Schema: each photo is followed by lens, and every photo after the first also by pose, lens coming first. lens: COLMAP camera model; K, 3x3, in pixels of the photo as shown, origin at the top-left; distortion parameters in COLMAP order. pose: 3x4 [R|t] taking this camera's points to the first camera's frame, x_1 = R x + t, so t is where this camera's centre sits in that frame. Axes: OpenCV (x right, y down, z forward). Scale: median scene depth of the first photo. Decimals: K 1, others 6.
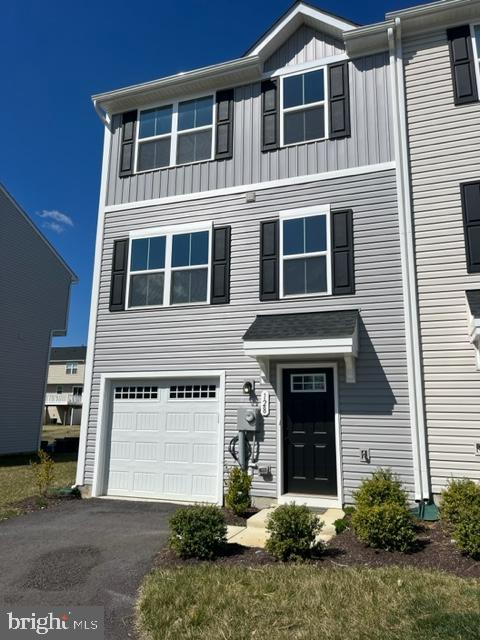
lens RADIAL K [[480.8, 0, 245.7], [0, 480.8, 316.3], [0, 0, 1]] dist [0.035064, -0.039042]
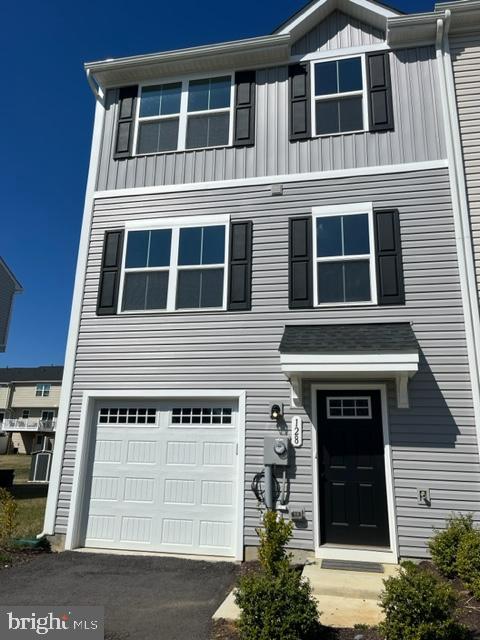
lens RADIAL K [[480.8, 0, 243.9], [0, 480.8, 316.1], [0, 0, 1]] dist [0.035064, -0.039042]
pose [[0.989983, 0.047548, 0.132938, -0.157260], [-0.039509, 0.997265, -0.062470, 0.036071], [-0.135545, 0.056592, 0.989154, 0.169749]]
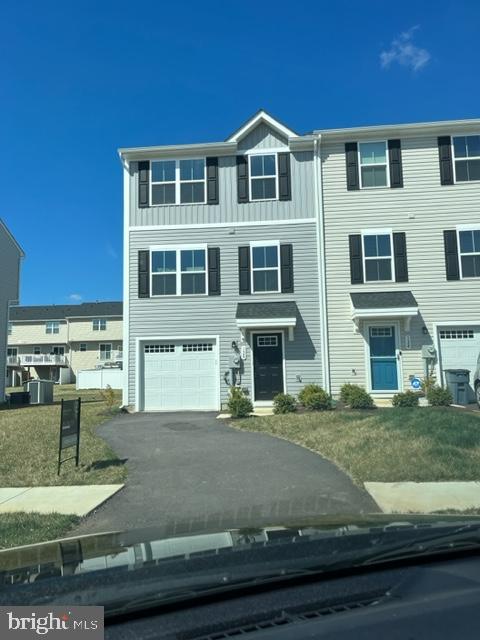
lens RADIAL K [[480.8, 0, 240.2], [0, 480.8, 323.6], [0, 0, 1]] dist [0.035064, -0.039042]
pose [[0.967244, -0.004252, 0.253813, -0.394469], [-0.020186, 0.995405, 0.093602, -0.087097], [-0.253045, -0.095659, 0.962714, -0.651036]]
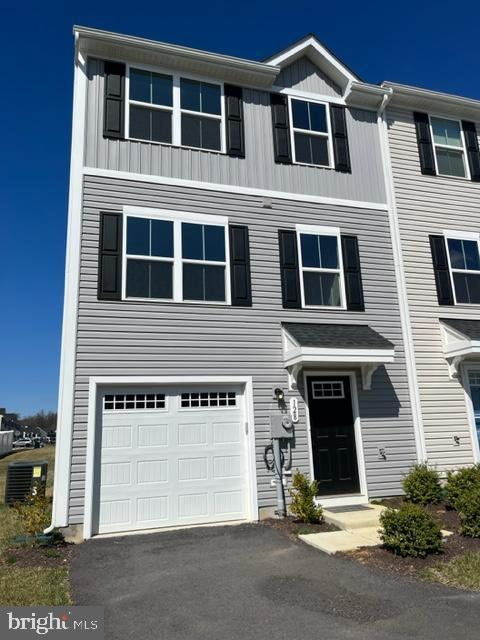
lens RADIAL K [[480.8, 0, 245.1], [0, 480.8, 316.2], [0, 0, 1]] dist [0.035064, -0.039042]
pose [[0.792390, 0.099334, 0.601872, -0.619429], [-0.079190, 0.995054, -0.059969, 0.050658], [-0.604852, -0.000144, 0.796338, 0.241629]]
